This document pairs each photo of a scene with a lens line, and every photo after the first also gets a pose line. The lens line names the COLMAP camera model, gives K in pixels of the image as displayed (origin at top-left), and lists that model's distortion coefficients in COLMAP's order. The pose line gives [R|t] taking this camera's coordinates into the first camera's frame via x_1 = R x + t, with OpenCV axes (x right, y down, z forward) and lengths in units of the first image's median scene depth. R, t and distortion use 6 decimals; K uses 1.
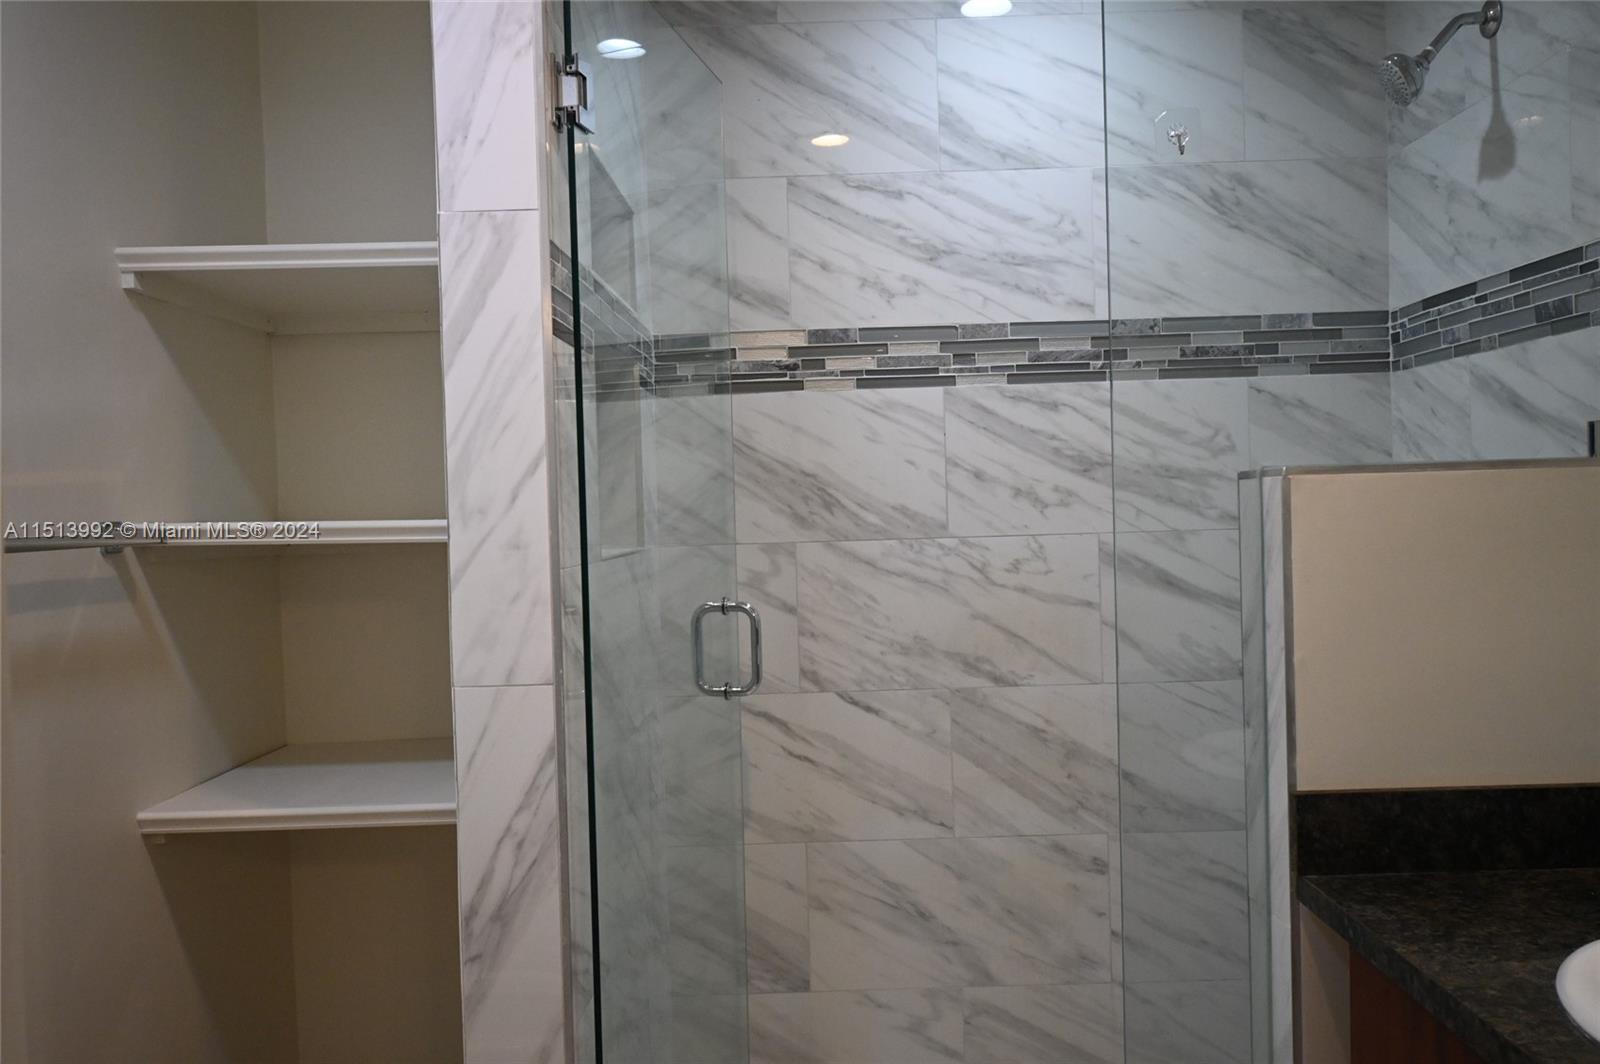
lens RADIAL K [[1265.1, 0, 800.0], [0, 1265.1, 532.0], [0, 0, 1]] dist [-0.001737, -0.000779]
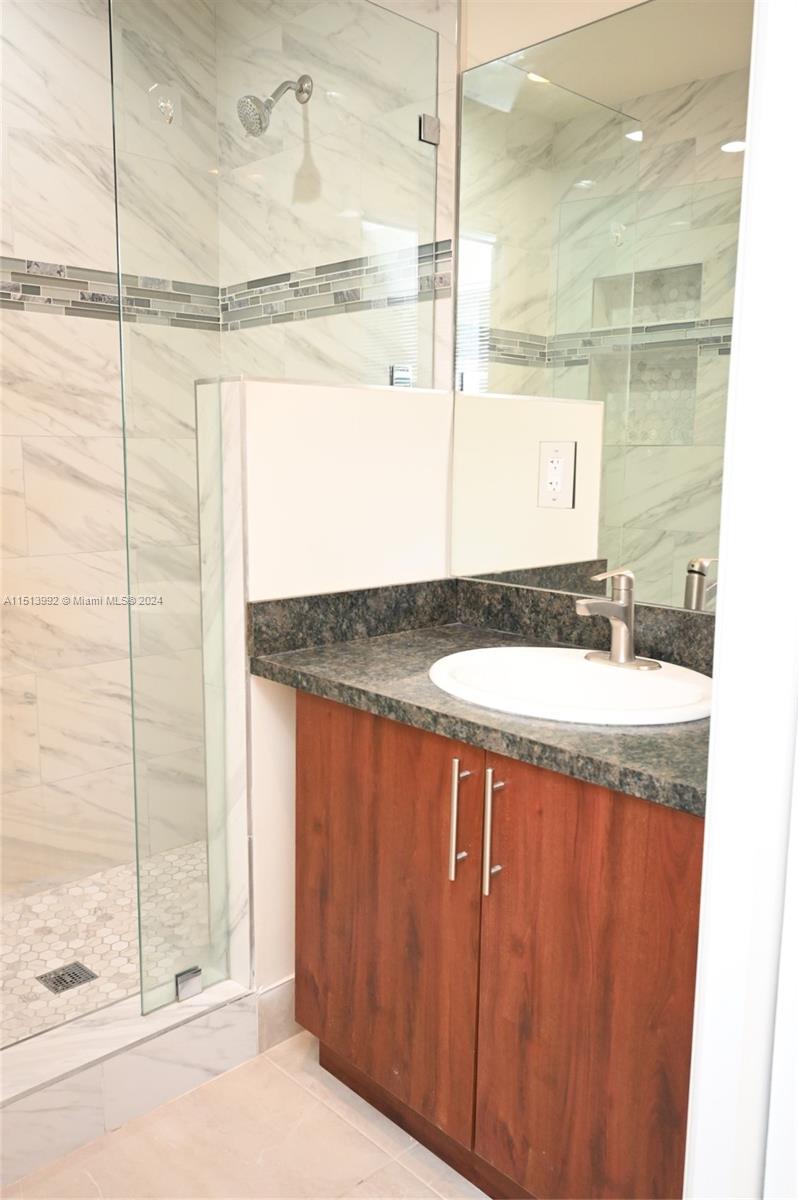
lens RADIAL K [[948.8, 0, 399.0], [0, 948.8, 600.0], [0, 0, 1]] dist [-0.001737, -0.000779]
pose [[0.716326, -0.073077, 0.693928, -0.159954], [-0.014883, 0.992674, 0.119901, 0.044541], [-0.697607, -0.096216, 0.709991, 0.064173]]
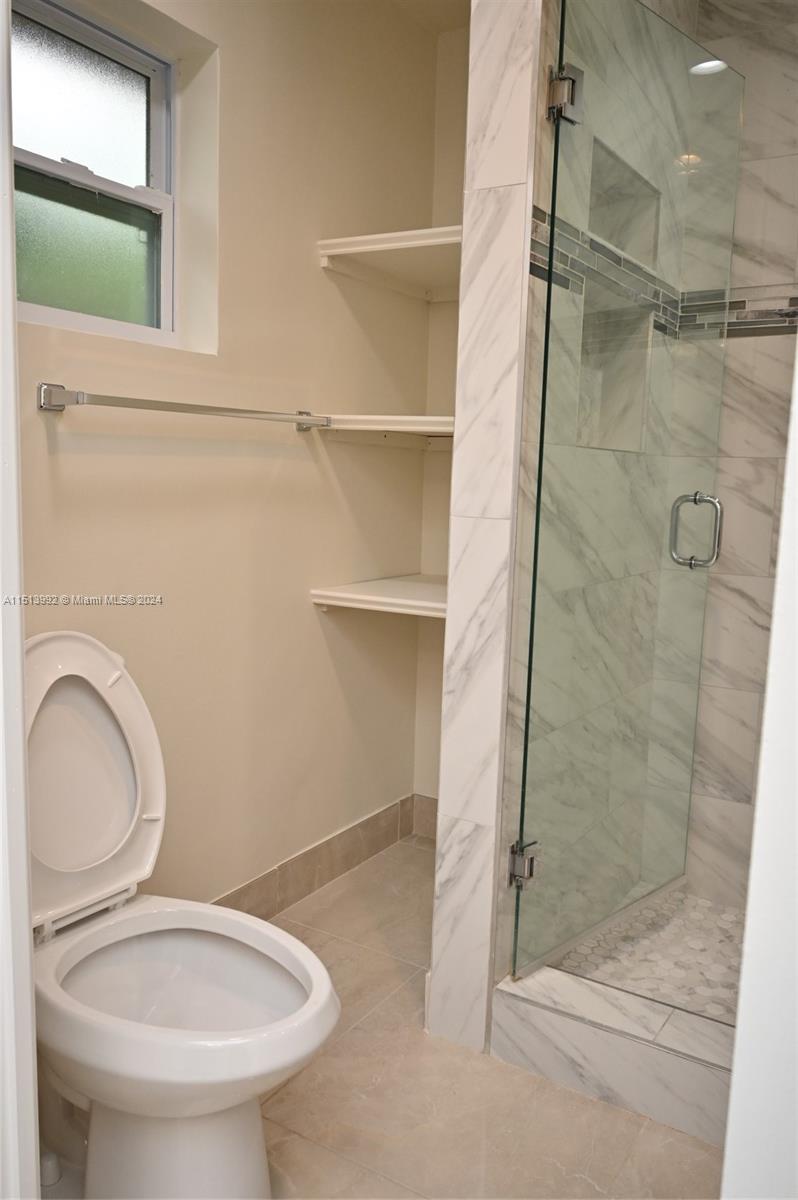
lens RADIAL K [[948.8, 0, 399.0], [0, 948.8, 600.0], [0, 0, 1]] dist [-0.001737, -0.000779]
pose [[0.848578, 0.126982, -0.513606, 0.182036], [-0.068702, 0.988998, 0.131008, 0.051213], [0.524591, -0.075884, 0.847966, -0.008847]]
